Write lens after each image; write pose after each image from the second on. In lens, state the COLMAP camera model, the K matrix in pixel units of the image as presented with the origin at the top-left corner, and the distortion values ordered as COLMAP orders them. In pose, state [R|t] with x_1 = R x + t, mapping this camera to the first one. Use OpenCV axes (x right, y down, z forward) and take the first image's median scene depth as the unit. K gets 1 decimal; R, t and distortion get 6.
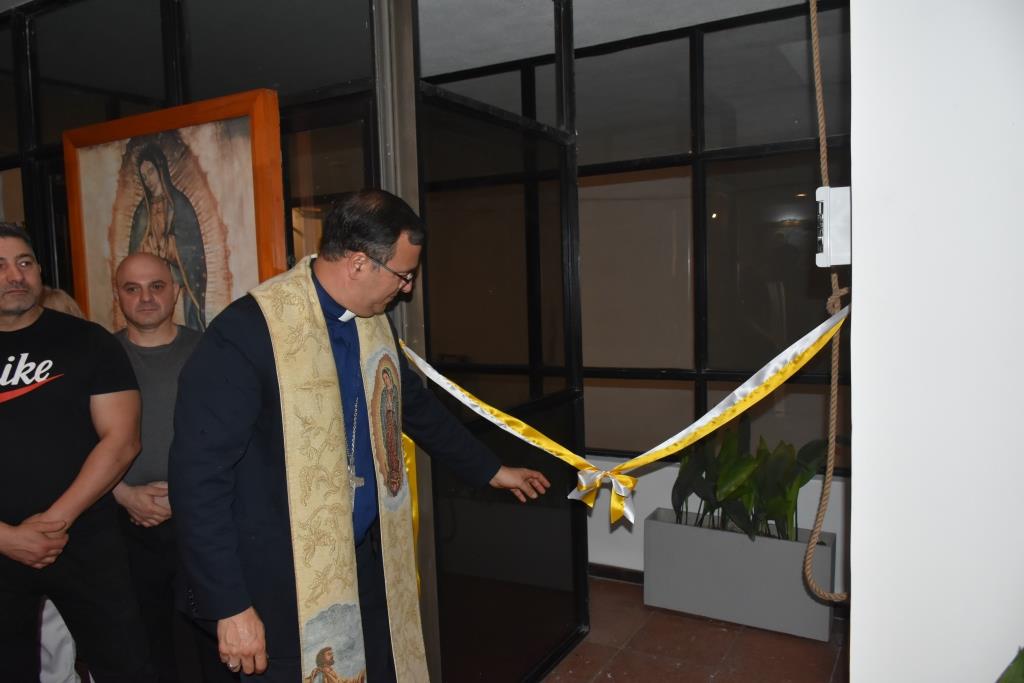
lens RADIAL K [[778.5, 0, 512.2], [0, 778.5, 344.1], [0, 0, 1]] dist [-0.010818, -0.011773]
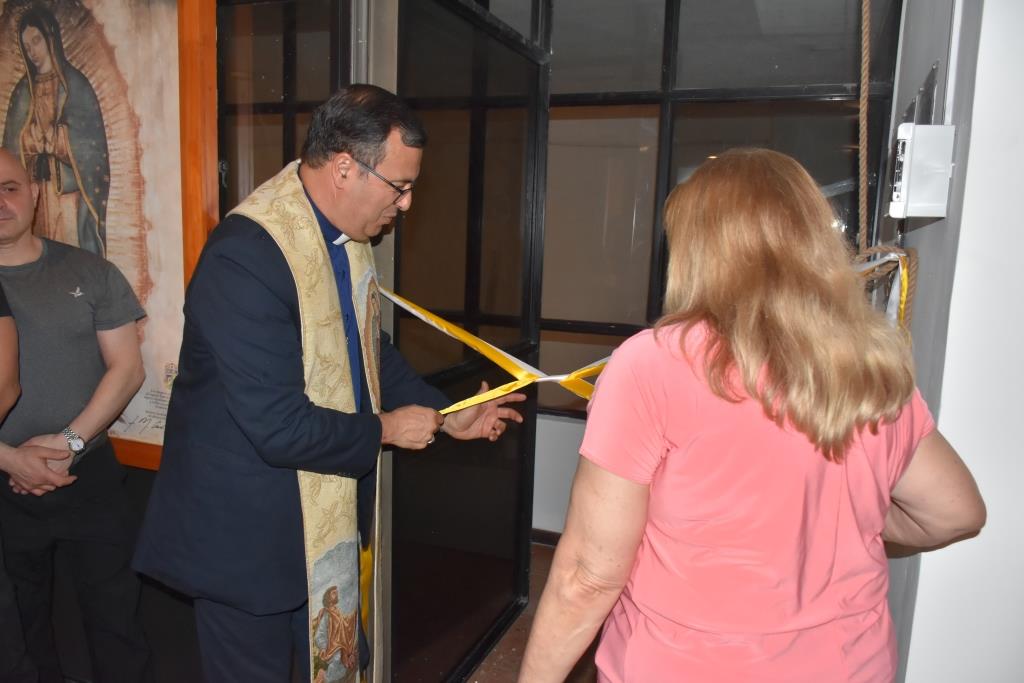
lens RADIAL K [[778.5, 0, 512.2], [0, 778.5, 344.1], [0, 0, 1]] dist [-0.010818, -0.011773]
pose [[0.987659, 0.048349, 0.148969, -0.093559], [-0.058224, 0.996335, 0.062658, 0.006547], [-0.145394, -0.070558, 0.986855, 0.140621]]
